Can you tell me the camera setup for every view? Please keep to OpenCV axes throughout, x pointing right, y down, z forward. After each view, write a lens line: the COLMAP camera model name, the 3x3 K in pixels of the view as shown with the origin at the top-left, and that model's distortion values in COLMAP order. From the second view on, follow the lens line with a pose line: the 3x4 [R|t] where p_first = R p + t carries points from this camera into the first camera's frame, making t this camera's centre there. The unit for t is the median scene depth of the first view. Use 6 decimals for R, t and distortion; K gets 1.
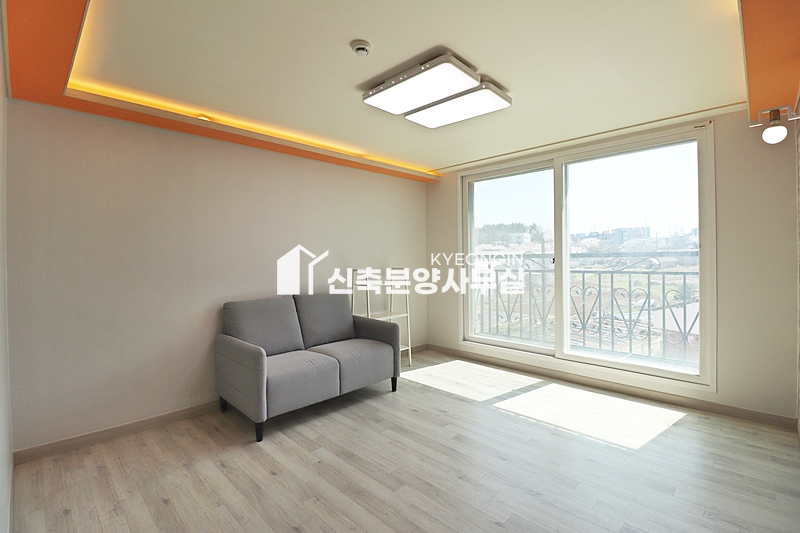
lens RADIAL K [[370.1, 0, 398.5], [0, 370.1, 256.8], [0, 0, 1]] dist [-0.031874, -0.000181]
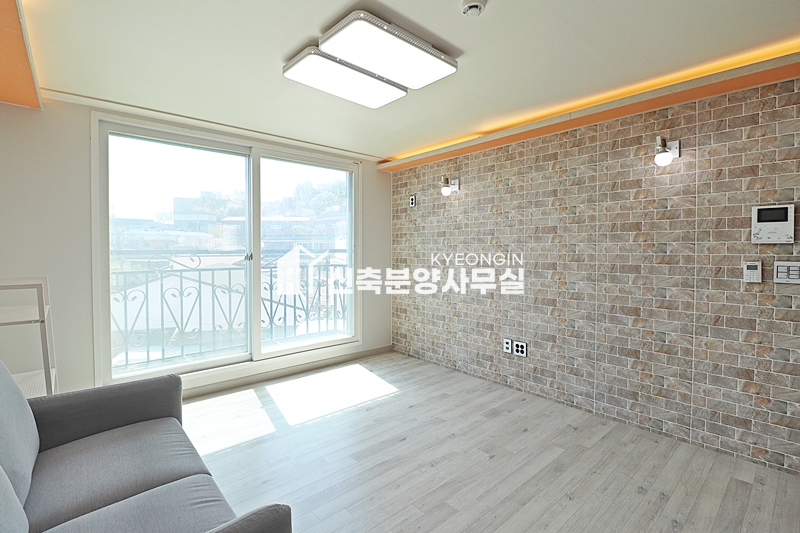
lens RADIAL K [[372.1, 0, 399.4], [0, 372.1, 257.9], [0, 0, 1]] dist [0.037541, -0.026981]
pose [[0.061332, -0.012310, 0.998042, -0.746749], [-0.002647, 0.999918, 0.012495, -0.002850], [-0.998114, -0.003408, 0.061294, 0.852277]]
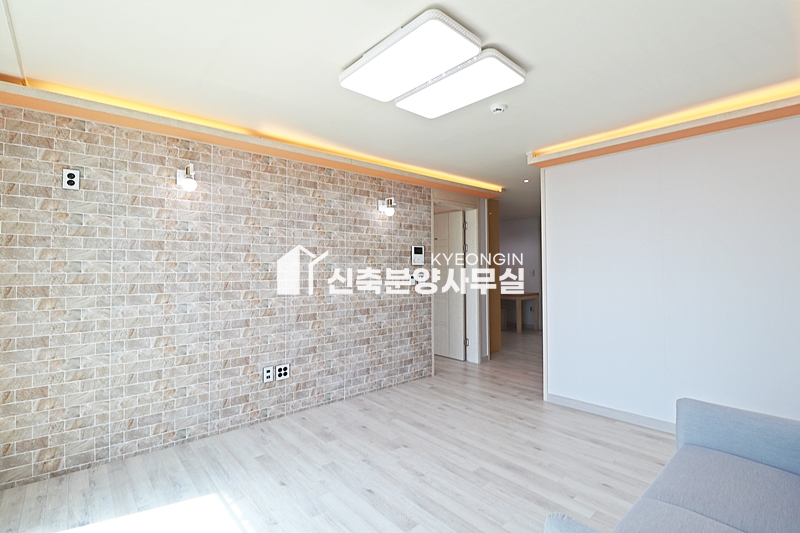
lens RADIAL K [[370.1, 0, 398.5], [0, 370.1, 256.8], [0, 0, 1]] dist [-0.031874, -0.000181]
pose [[-0.997331, 0.014917, 0.071475, 0.126383], [0.012690, 0.999422, -0.031524, -0.012238], [-0.071904, -0.030533, -0.996944, 1.750395]]
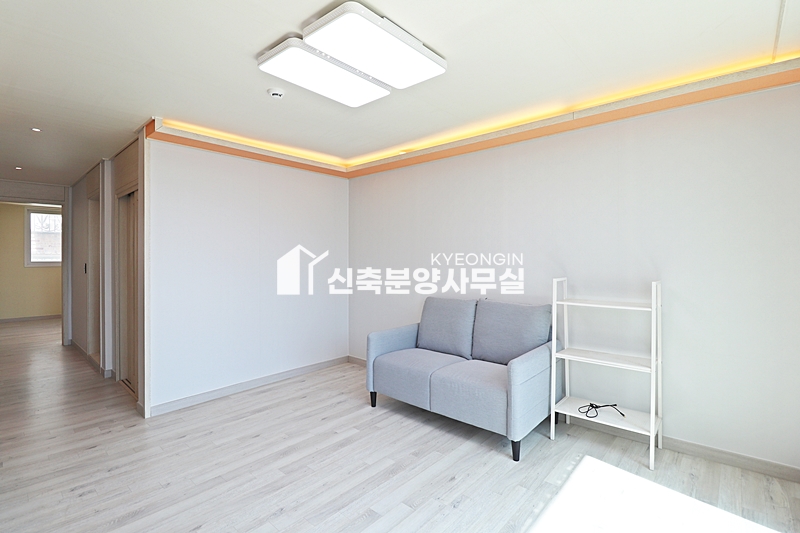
lens RADIAL K [[375.0, 0, 399.0], [0, 375.0, 256.4], [0, 0, 1]] dist [-0.020414, -0.000792]
pose [[0.048952, 0.011358, -0.998737, 0.902407], [0.002755, 0.999930, 0.011507, -0.025486], [0.998797, -0.003315, 0.048918, 1.031923]]
